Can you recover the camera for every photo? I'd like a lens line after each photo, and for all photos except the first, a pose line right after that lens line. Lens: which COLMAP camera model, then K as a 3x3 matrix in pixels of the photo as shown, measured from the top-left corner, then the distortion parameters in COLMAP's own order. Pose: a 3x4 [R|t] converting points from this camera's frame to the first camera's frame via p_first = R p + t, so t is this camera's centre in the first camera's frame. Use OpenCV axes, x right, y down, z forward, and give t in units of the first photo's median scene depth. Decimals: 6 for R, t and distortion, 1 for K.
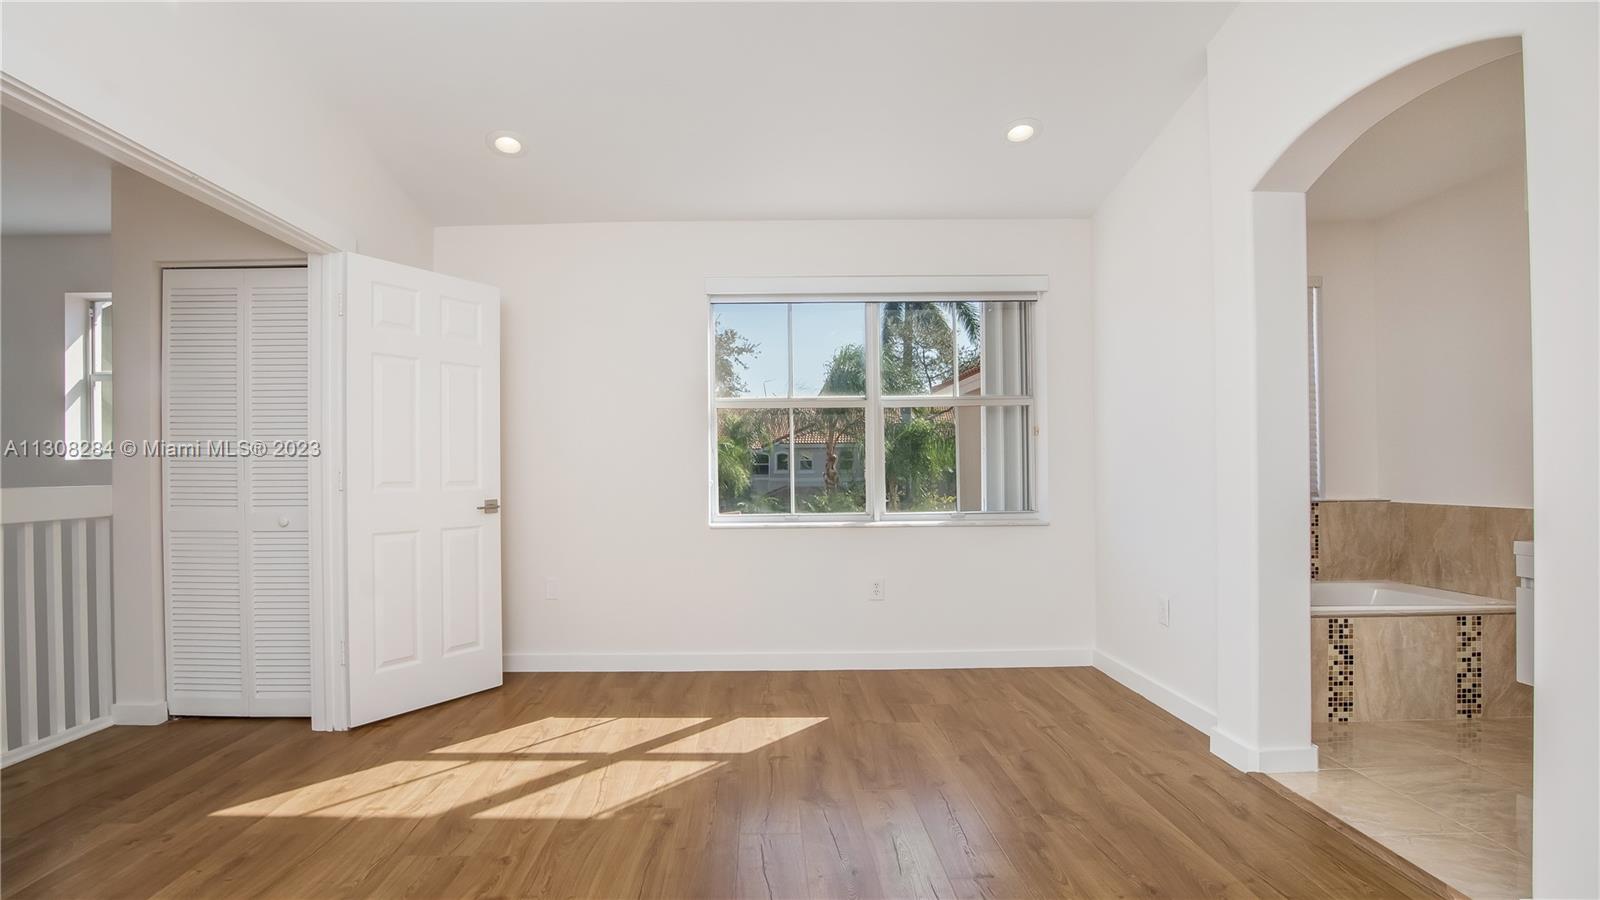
lens RADIAL K [[709.4, 0, 753.5], [0, 709.4, 469.1], [0, 0, 1]] dist [-0.022848, 0.000808]
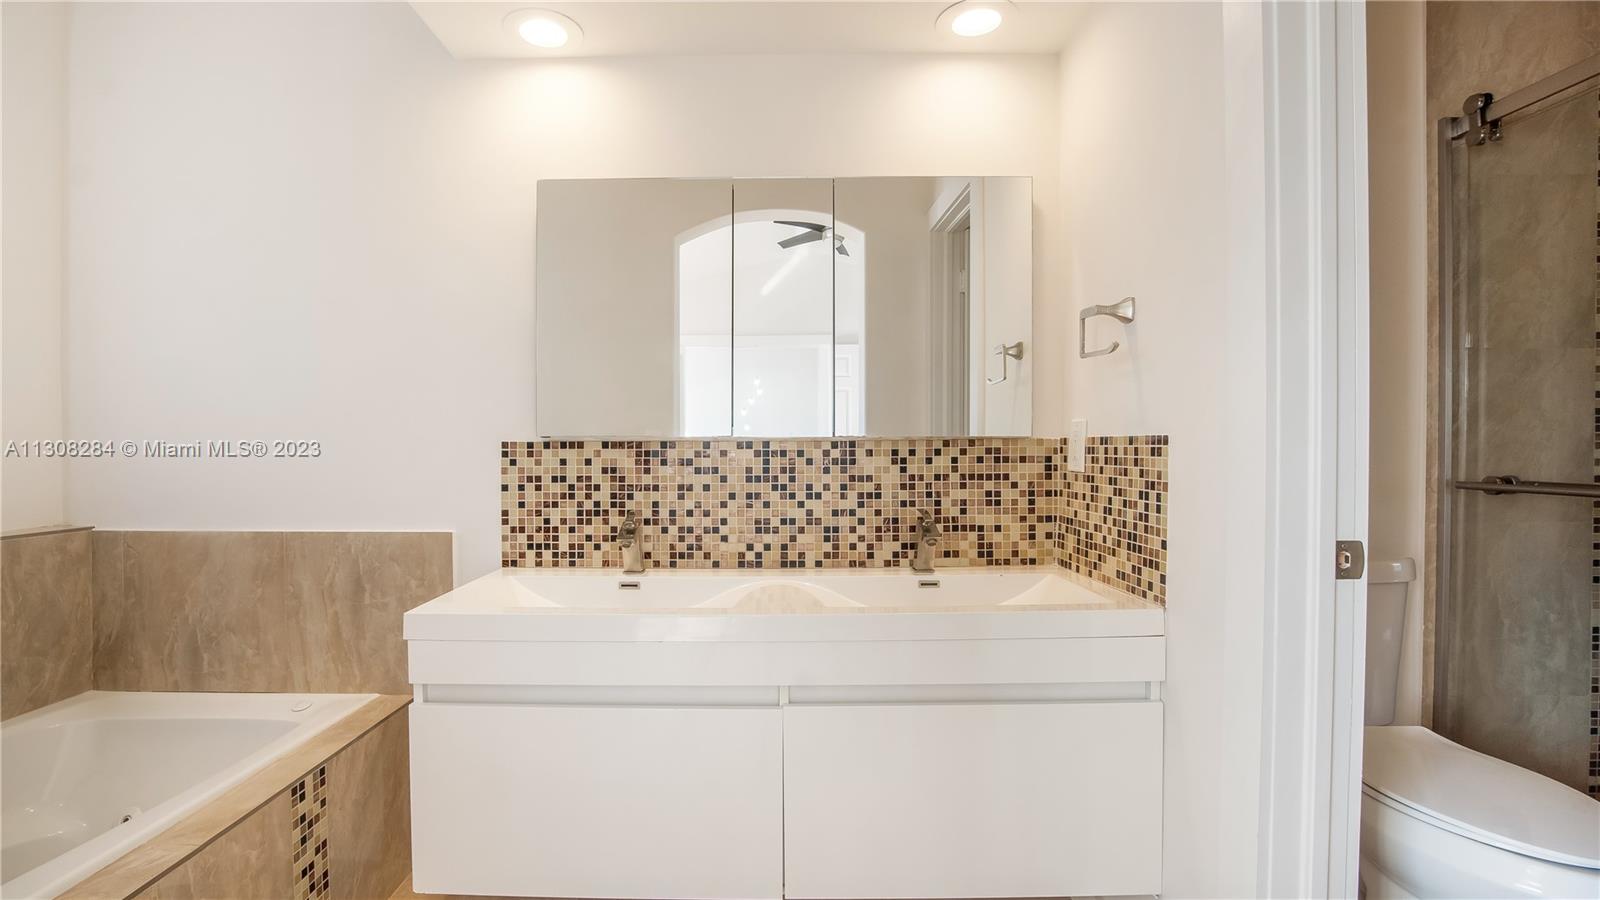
lens RADIAL K [[737.0, 0, 786.1], [0, 737.0, 452.6], [0, 0, 1]] dist [-0.038222, 0.006289]
pose [[-0.007683, 0.000186, 0.999970, 0.537515], [-0.002094, 0.999998, -0.000202, -0.010007], [-0.999968, -0.002096, -0.007682, 0.677360]]
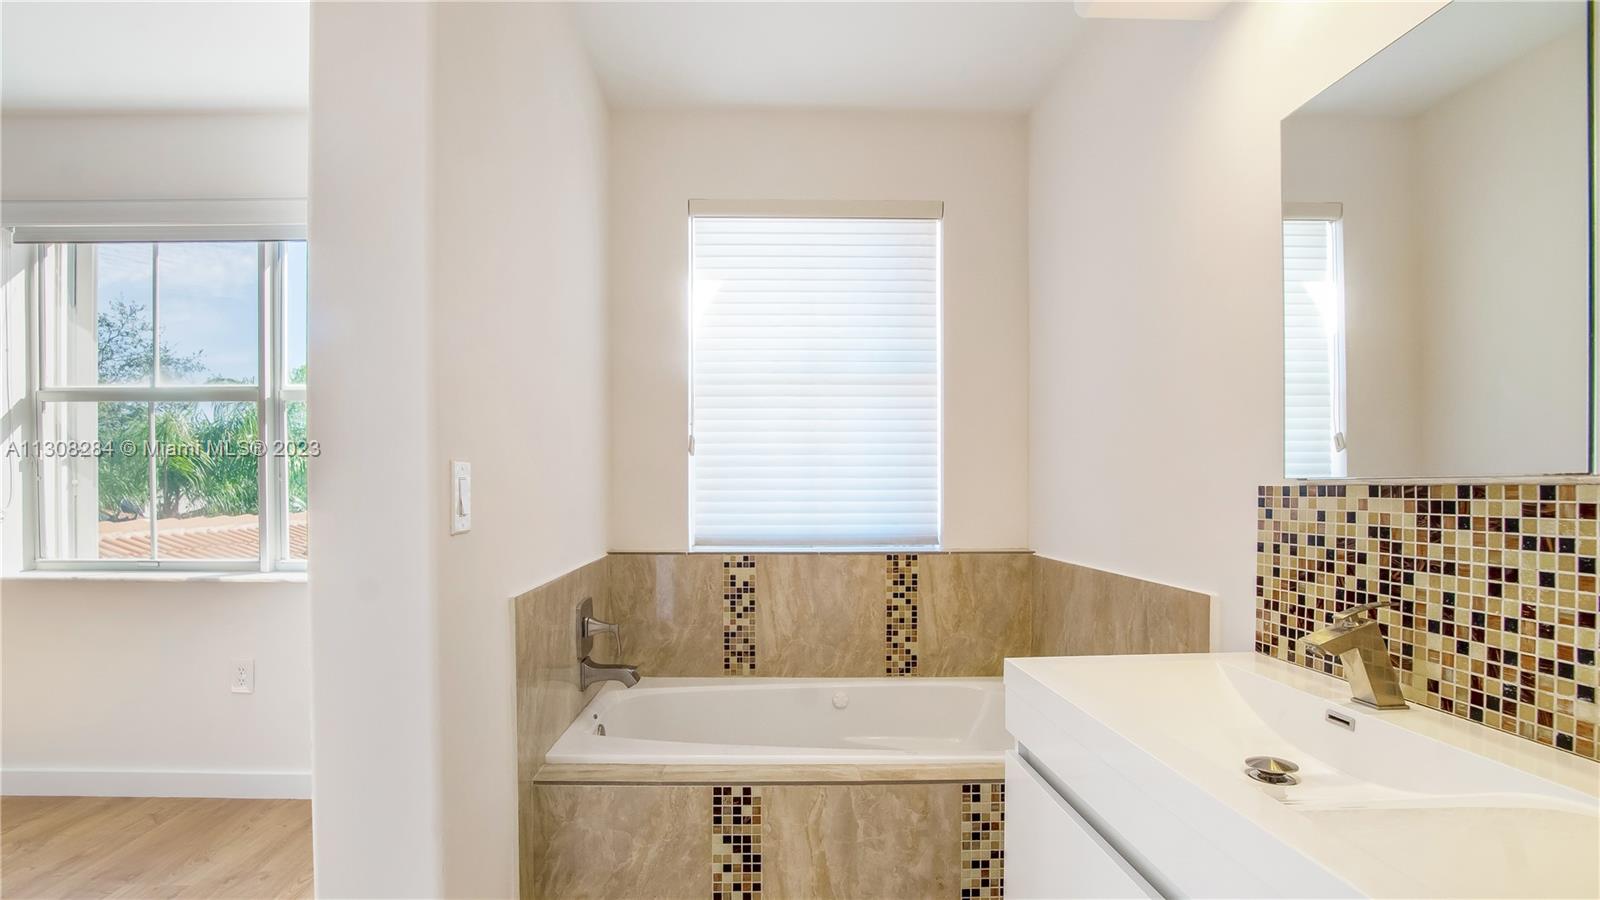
lens RADIAL K [[737.0, 0, 746.0], [0, 737.0, 494.5], [0, 0, 1]] dist [-0.038222, 0.006289]
pose [[0.999785, 0.010845, 0.017658, 0.836393], [-0.011047, 0.999875, 0.011352, -0.015401], [-0.017533, -0.011545, 0.999780, 0.442721]]
